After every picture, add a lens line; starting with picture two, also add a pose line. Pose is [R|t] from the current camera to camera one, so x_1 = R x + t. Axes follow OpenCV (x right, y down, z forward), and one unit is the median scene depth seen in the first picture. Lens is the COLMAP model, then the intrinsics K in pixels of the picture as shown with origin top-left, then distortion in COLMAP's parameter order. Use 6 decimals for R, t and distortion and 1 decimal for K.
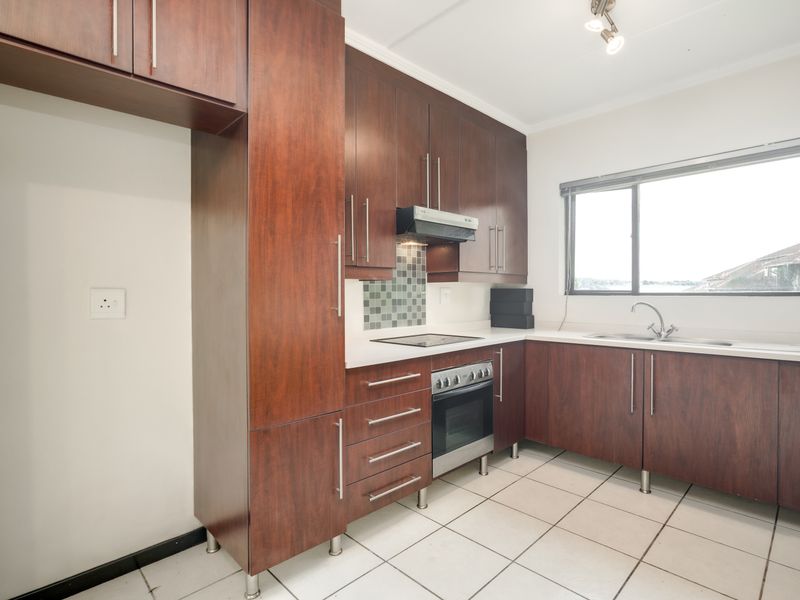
lens RADIAL K [[418.5, 0, 399.9], [0, 418.5, 298.5], [0, 0, 1]] dist [-0.058273, 0.043454]
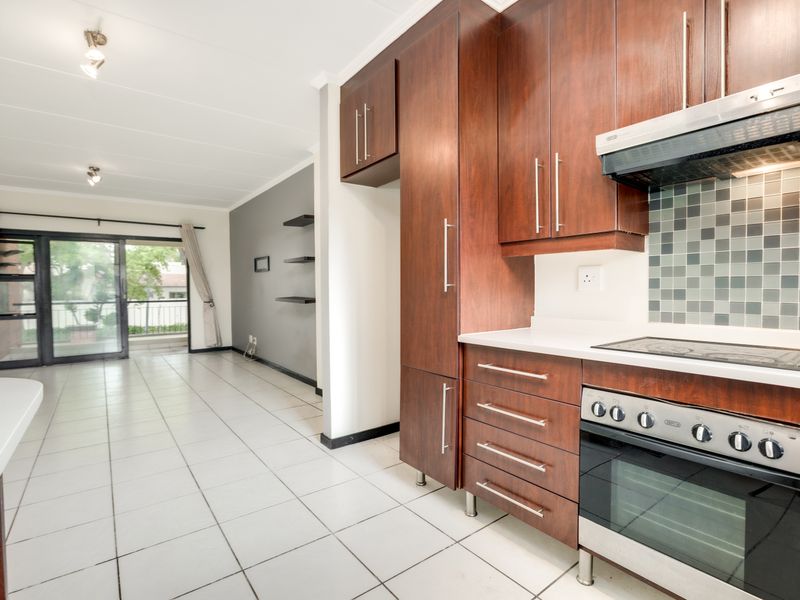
lens RADIAL K [[409.3, 0, 402.6], [0, 409.3, 297.2], [0, 0, 1]] dist [-0.031219, 0.010041]
pose [[-0.121448, 0.032316, -0.992072, 0.736411], [-0.002000, 0.999460, 0.032801, 0.015052], [0.992596, 0.005968, -0.121318, 0.781719]]
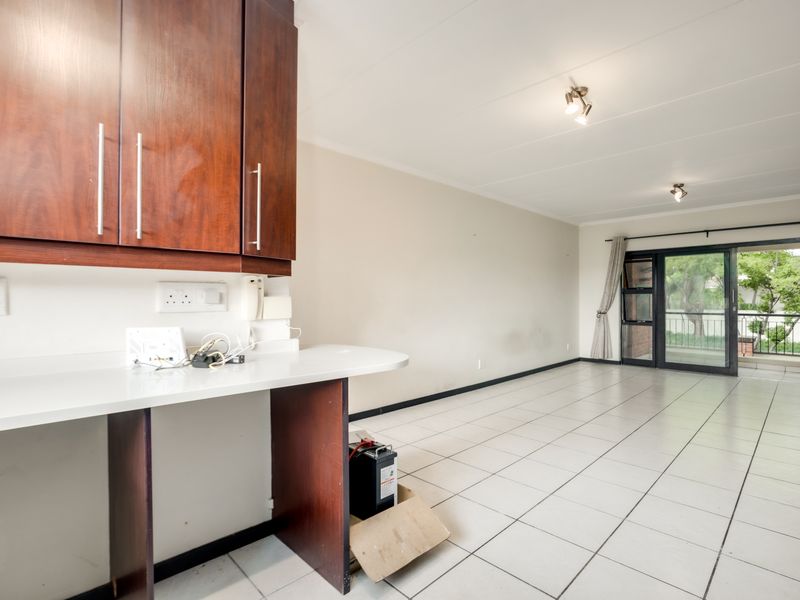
lens RADIAL K [[409.3, 0, 402.6], [0, 409.3, 297.2], [0, 0, 1]] dist [-0.031219, 0.010041]
pose [[-0.999906, 0.002884, -0.013384, 0.362038], [0.002767, 0.999958, 0.008747, 0.001468], [0.013409, 0.008709, -0.999872, 1.100679]]
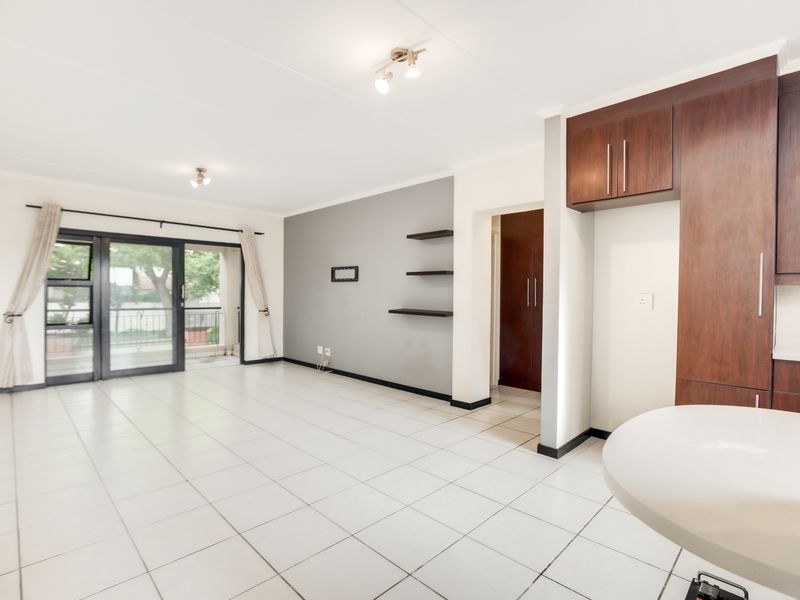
lens RADIAL K [[409.3, 0, 402.6], [0, 409.3, 297.2], [0, 0, 1]] dist [-0.031219, 0.010041]
pose [[0.014967, 0.014888, -0.999777, 0.834493], [-0.020910, 0.999675, 0.014574, -0.007944], [0.999669, 0.020687, 0.015273, -0.100807]]
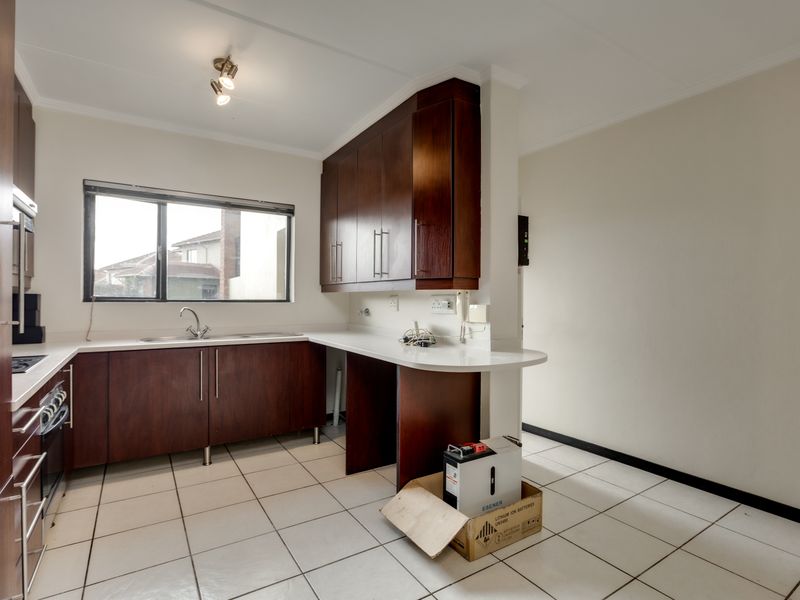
lens RADIAL K [[409.3, 0, 402.6], [0, 409.3, 297.2], [0, 0, 1]] dist [-0.031219, 0.010041]
pose [[0.195164, 0.008098, 0.980737, -0.499329], [0.010424, 0.999892, -0.010330, -0.003427], [-0.980715, 0.012240, 0.195058, 0.208579]]
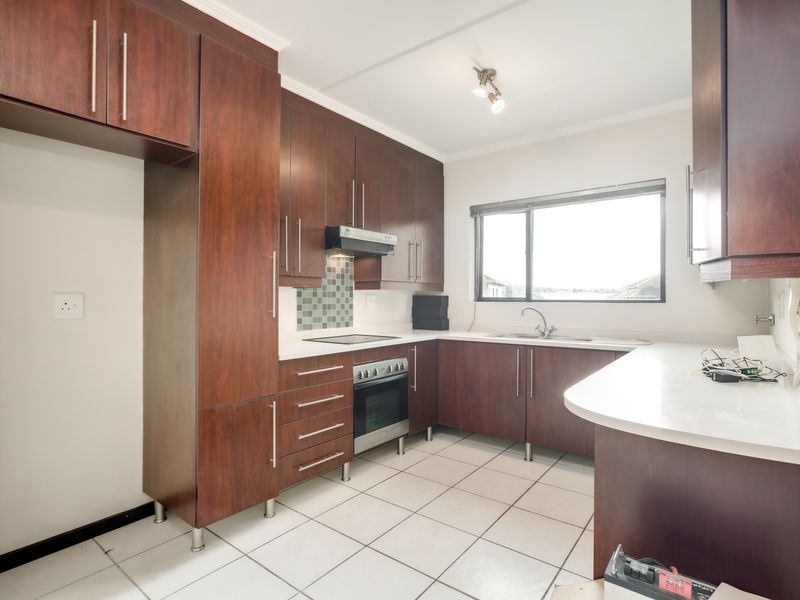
lens RADIAL K [[418.5, 0, 399.9], [0, 418.5, 298.5], [0, 0, 1]] dist [-0.058273, 0.043454]
pose [[0.990342, 0.005697, 0.138531, 0.040180], [-0.003702, 0.999886, -0.014656, 0.002608], [-0.138599, 0.014002, 0.990250, -0.201761]]
